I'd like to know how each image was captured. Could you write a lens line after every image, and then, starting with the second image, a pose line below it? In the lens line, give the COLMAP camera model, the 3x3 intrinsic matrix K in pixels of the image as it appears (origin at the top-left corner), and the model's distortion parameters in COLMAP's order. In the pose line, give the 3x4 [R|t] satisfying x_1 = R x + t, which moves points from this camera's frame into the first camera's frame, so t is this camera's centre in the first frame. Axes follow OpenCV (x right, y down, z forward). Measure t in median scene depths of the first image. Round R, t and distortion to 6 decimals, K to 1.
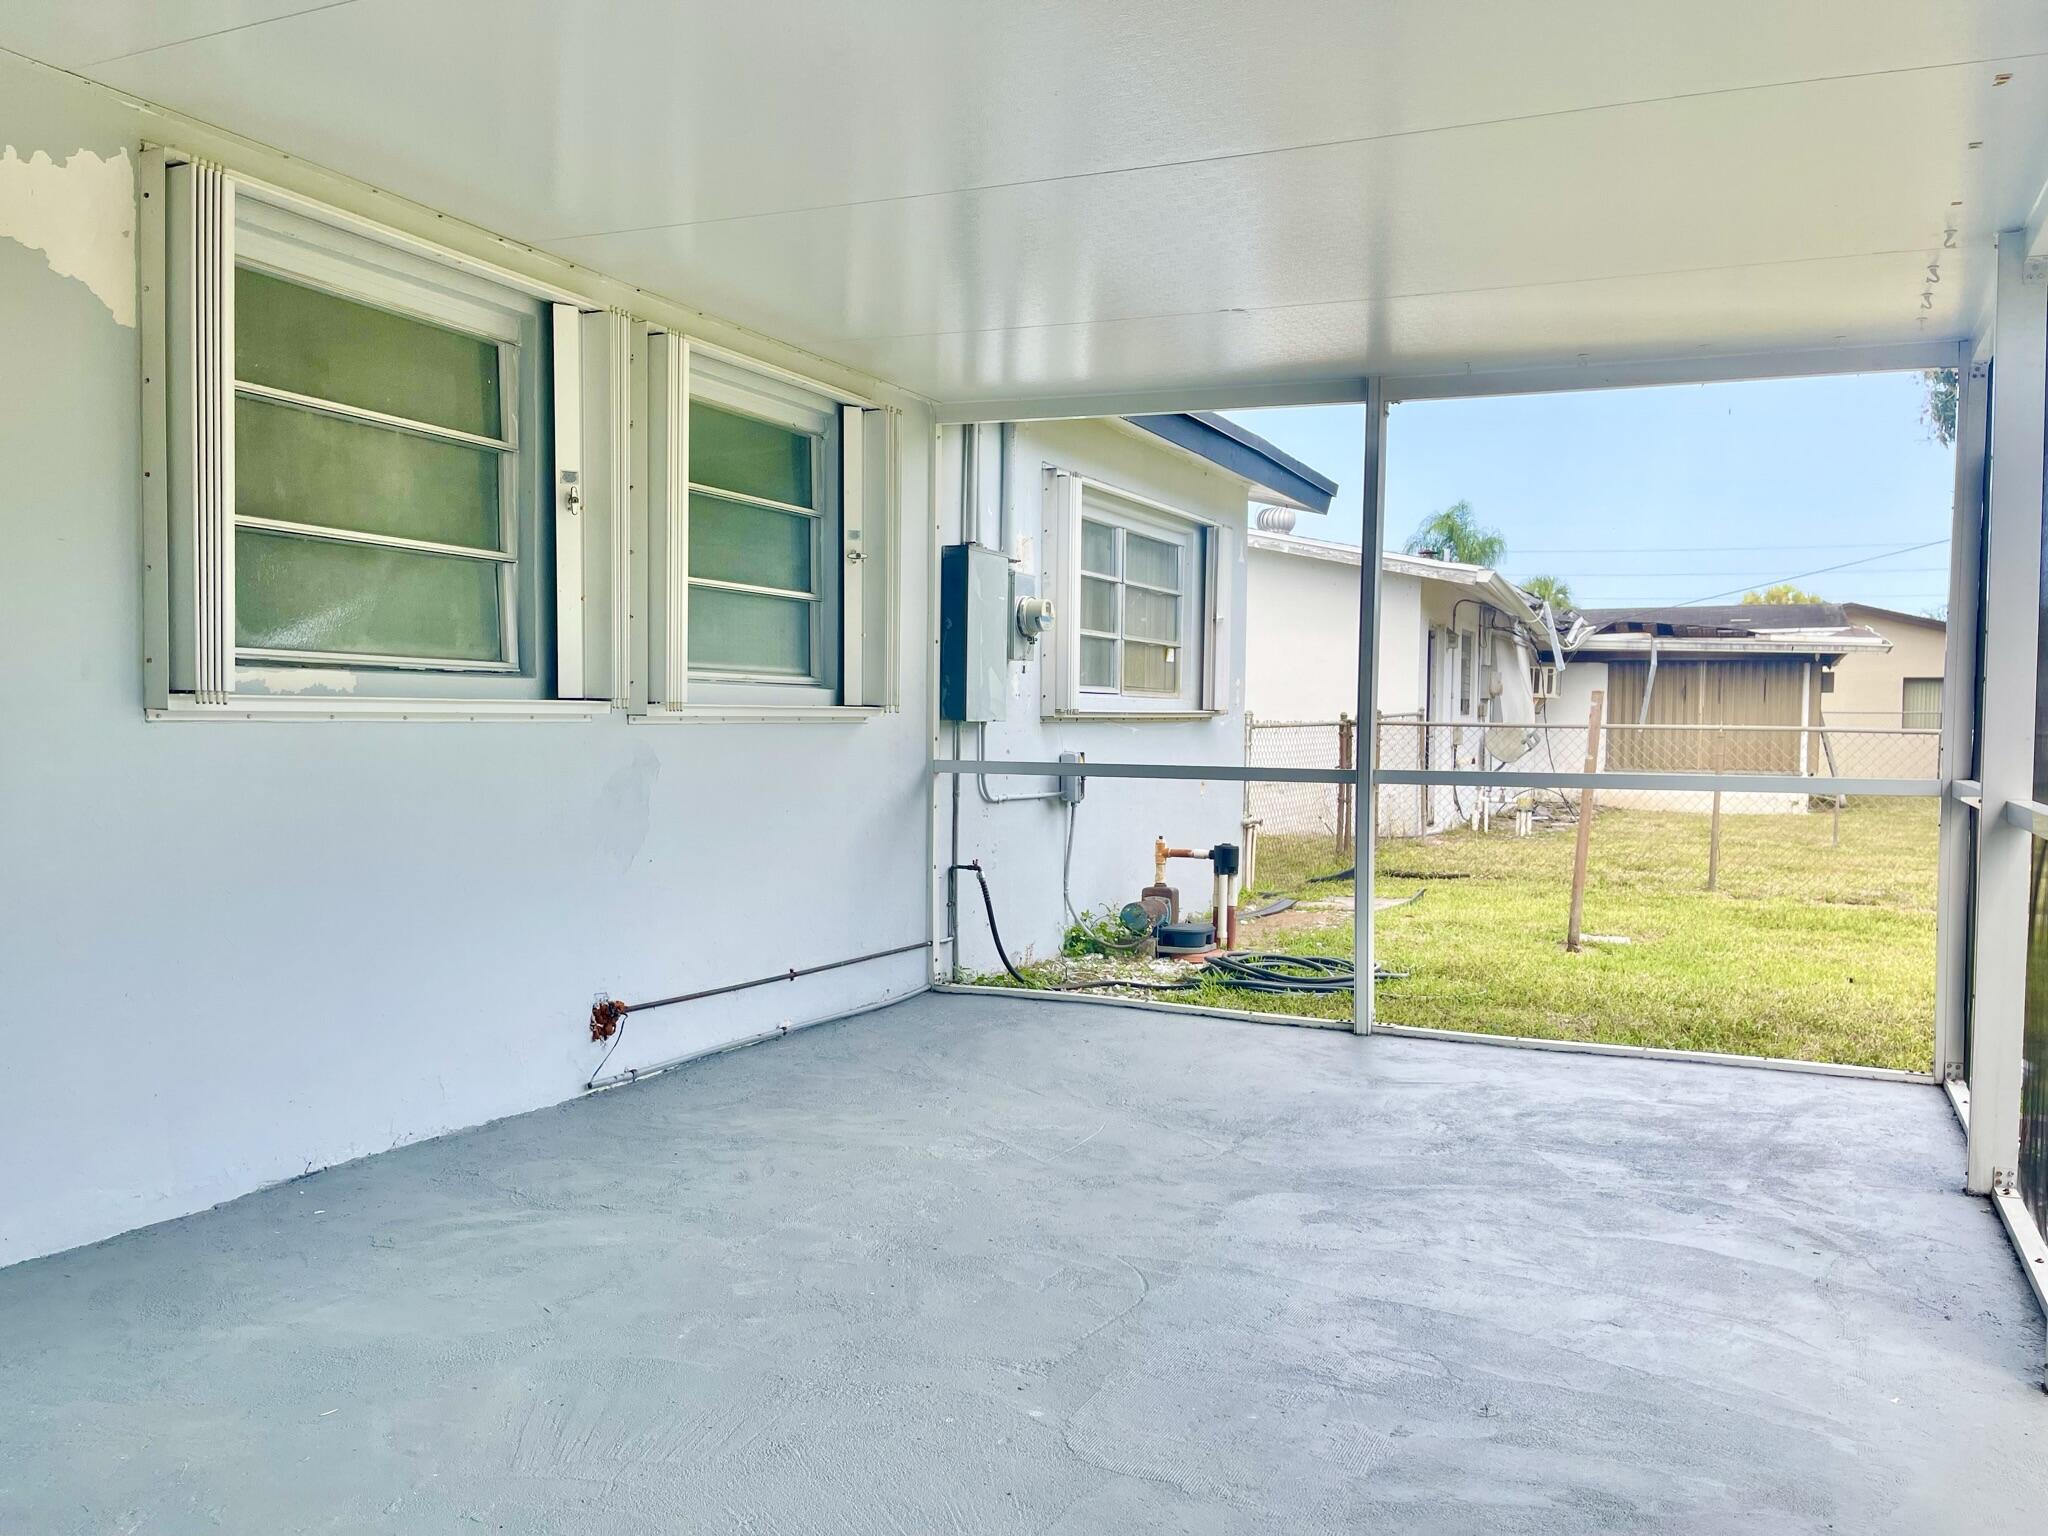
lens RADIAL K [[1570.3, 0, 1049.4], [0, 1570.3, 769.1], [0, 0, 1]] dist [0.060844, -0.066421]
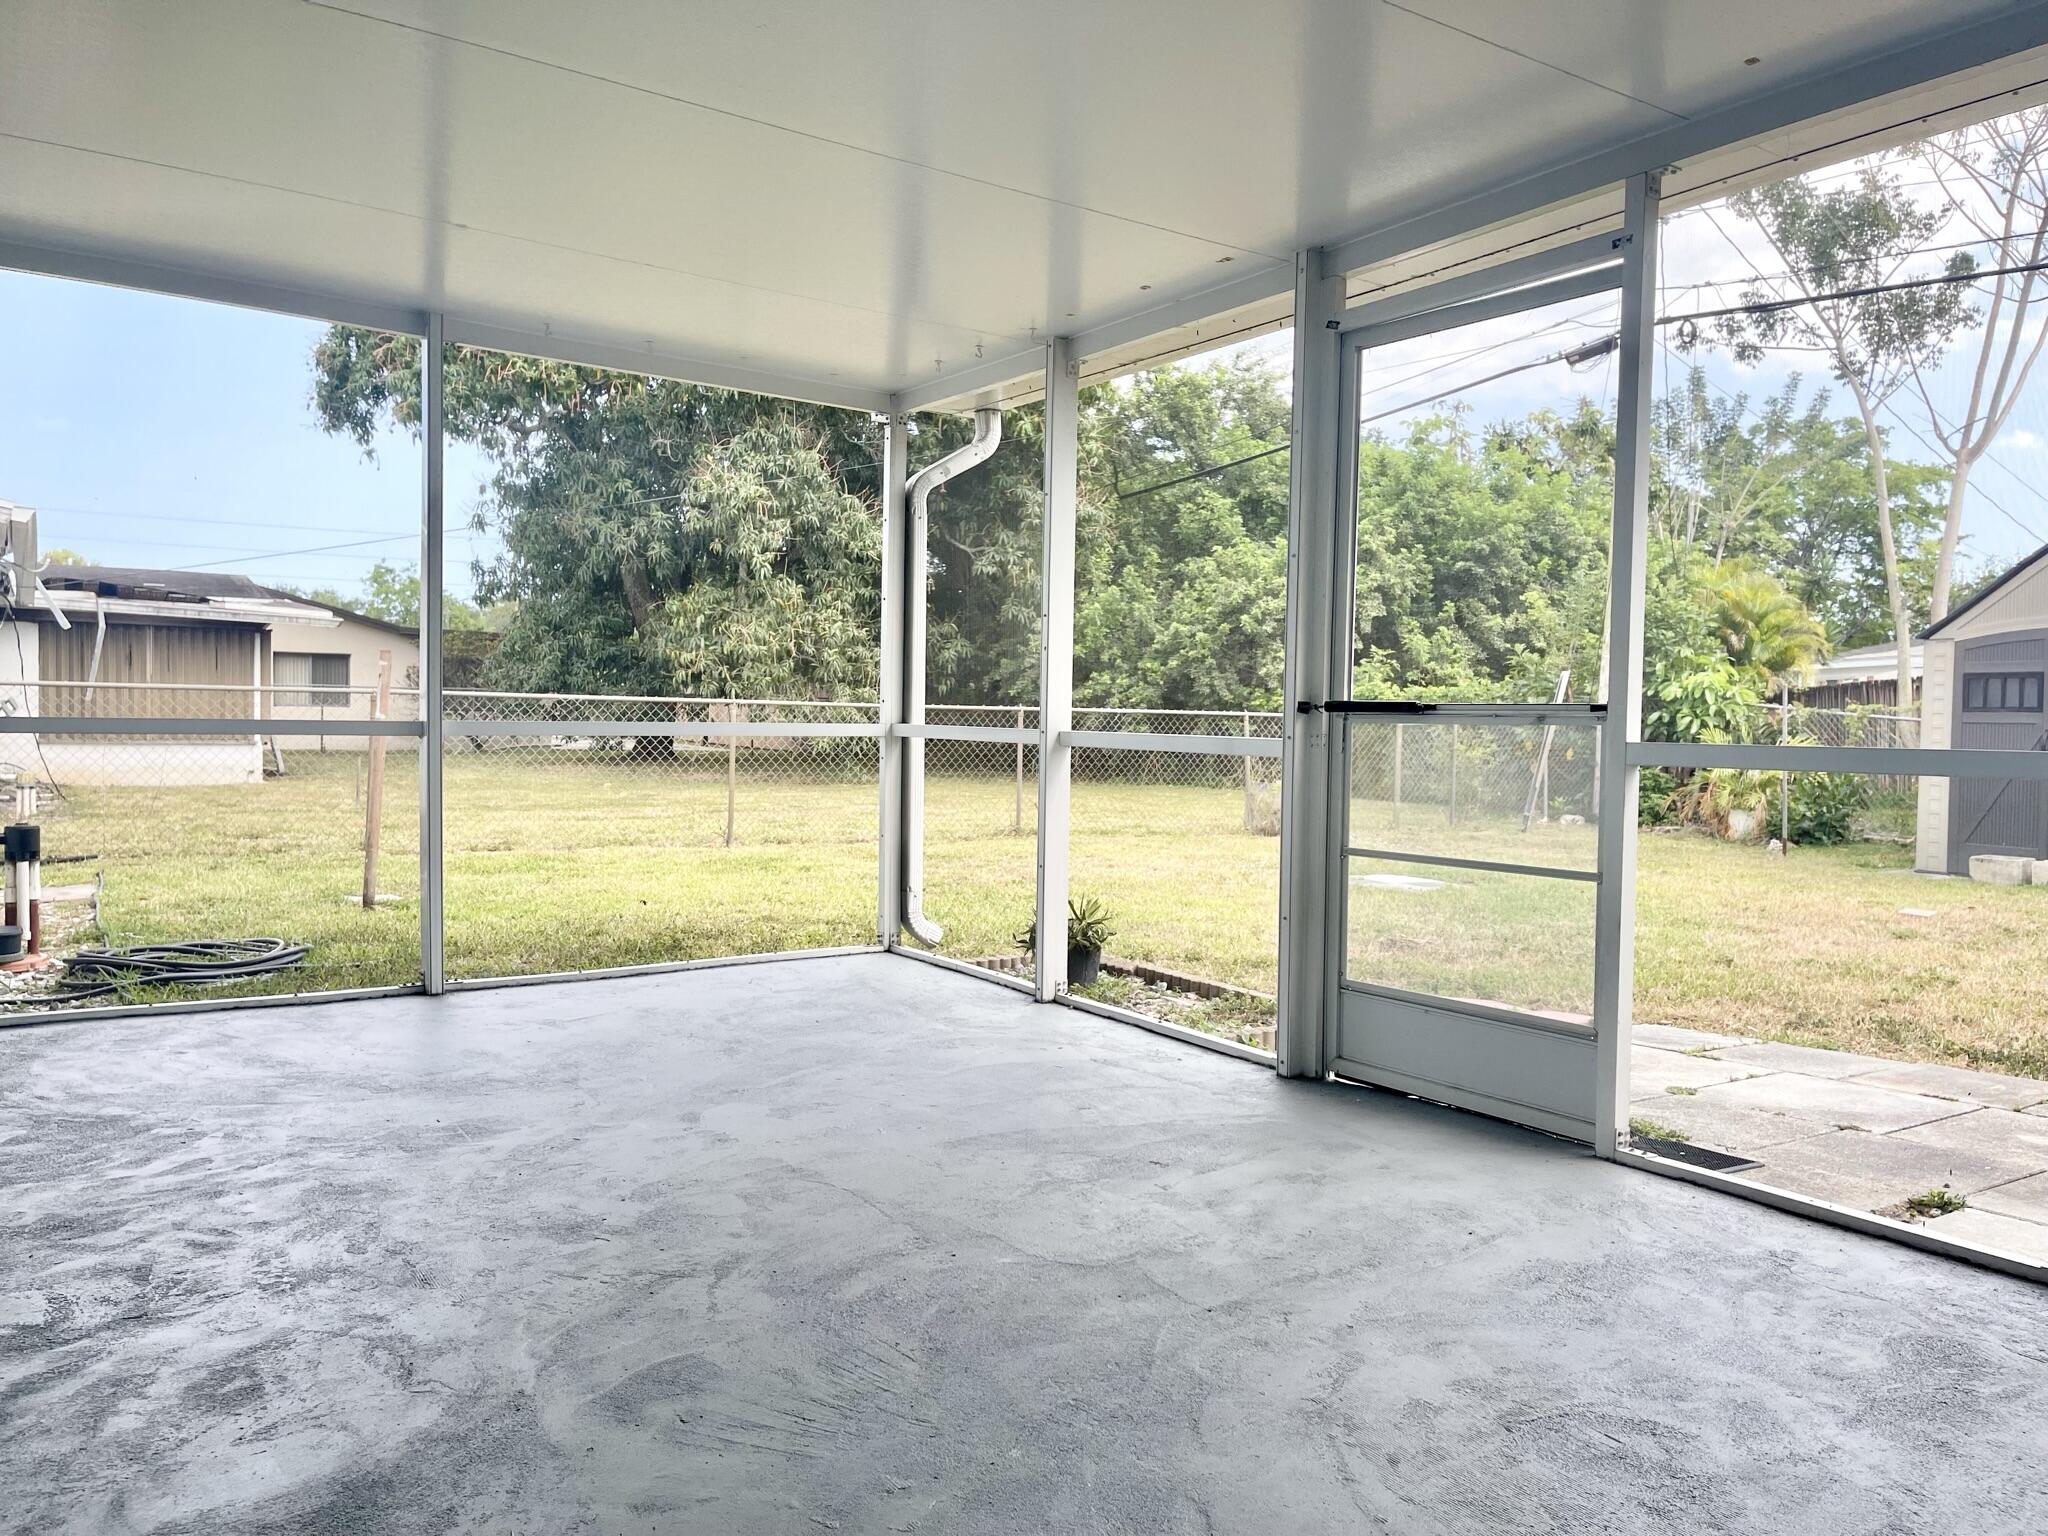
lens RADIAL K [[1570.3, 0, 1049.4], [0, 1570.3, 769.1], [0, 0, 1]] dist [0.060844, -0.066421]
pose [[0.508065, -0.030445, 0.860781, -0.616214], [0.018895, 0.999529, 0.024199, 0.020200], [-0.861112, 0.003970, 0.508401, 0.260022]]
